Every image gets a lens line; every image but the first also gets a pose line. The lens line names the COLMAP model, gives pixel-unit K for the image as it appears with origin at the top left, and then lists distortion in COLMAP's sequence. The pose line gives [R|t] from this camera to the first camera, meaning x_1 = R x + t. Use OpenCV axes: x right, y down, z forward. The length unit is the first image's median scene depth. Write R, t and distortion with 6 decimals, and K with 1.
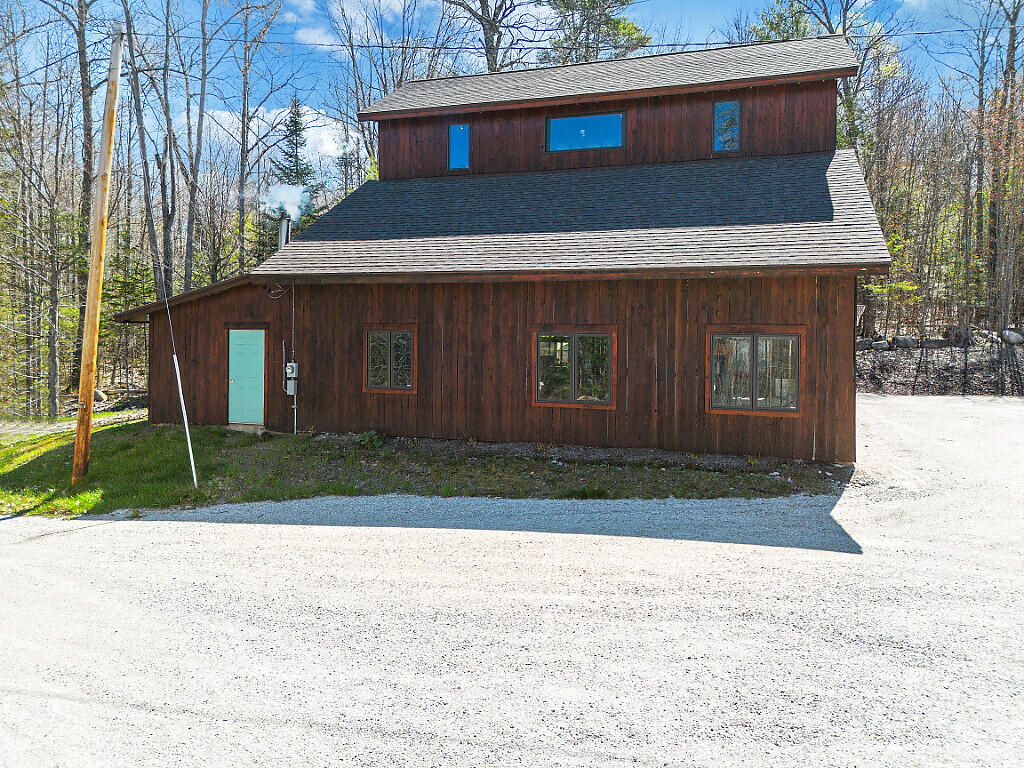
lens RADIAL K [[727.2, 0, 511.9], [0, 727.2, 380.7], [0, 0, 1]] dist [0.026843, 0.000160]
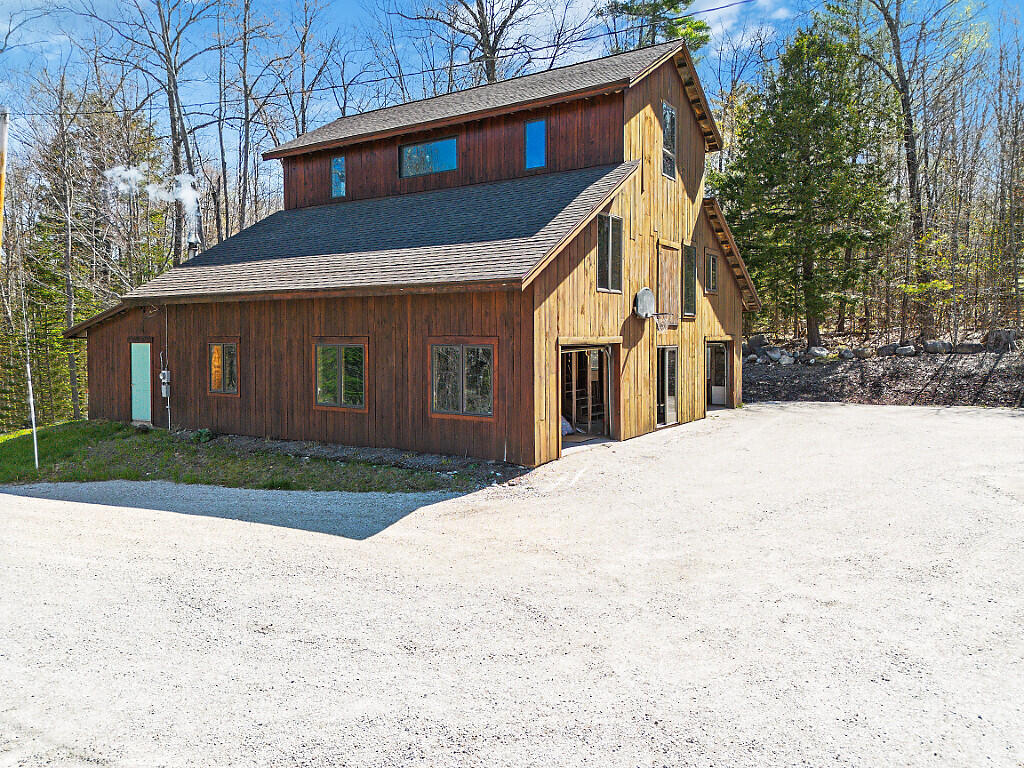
lens RADIAL K [[727.2, 0, 514.0], [0, 727.2, 386.0], [0, 0, 1]] dist [0.026843, 0.000160]
pose [[0.967248, 0.006063, -0.253759, 0.529662], [-0.006180, 0.999981, 0.000335, -0.002451], [0.253756, 0.001244, 0.967267, -0.016725]]
